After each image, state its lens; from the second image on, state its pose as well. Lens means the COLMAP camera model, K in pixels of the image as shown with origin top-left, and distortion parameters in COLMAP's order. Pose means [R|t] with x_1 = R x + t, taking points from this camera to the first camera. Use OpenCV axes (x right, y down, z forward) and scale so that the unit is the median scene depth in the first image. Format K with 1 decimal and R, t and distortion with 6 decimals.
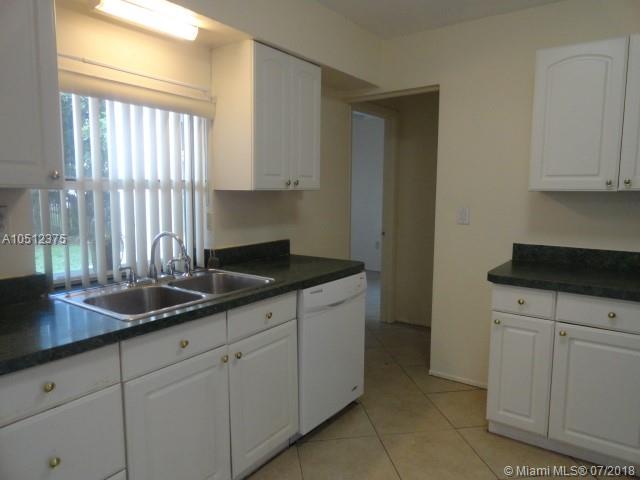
lens RADIAL K [[438.8, 0, 319.2], [0, 438.8, 237.3], [0, 0, 1]] dist [-0.001819, -0.006312]
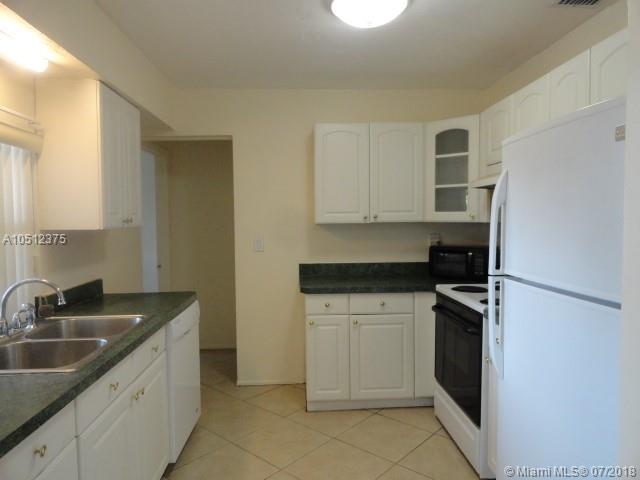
lens RADIAL K [[438.8, 0, 320.9], [0, 438.8, 239.7], [0, 0, 1]] dist [-0.001819, -0.006312]
pose [[0.777890, -0.044149, 0.626848, -0.374691], [0.082805, 0.996032, -0.032606, -0.011369], [-0.622921, 0.077269, 0.778459, -0.063286]]
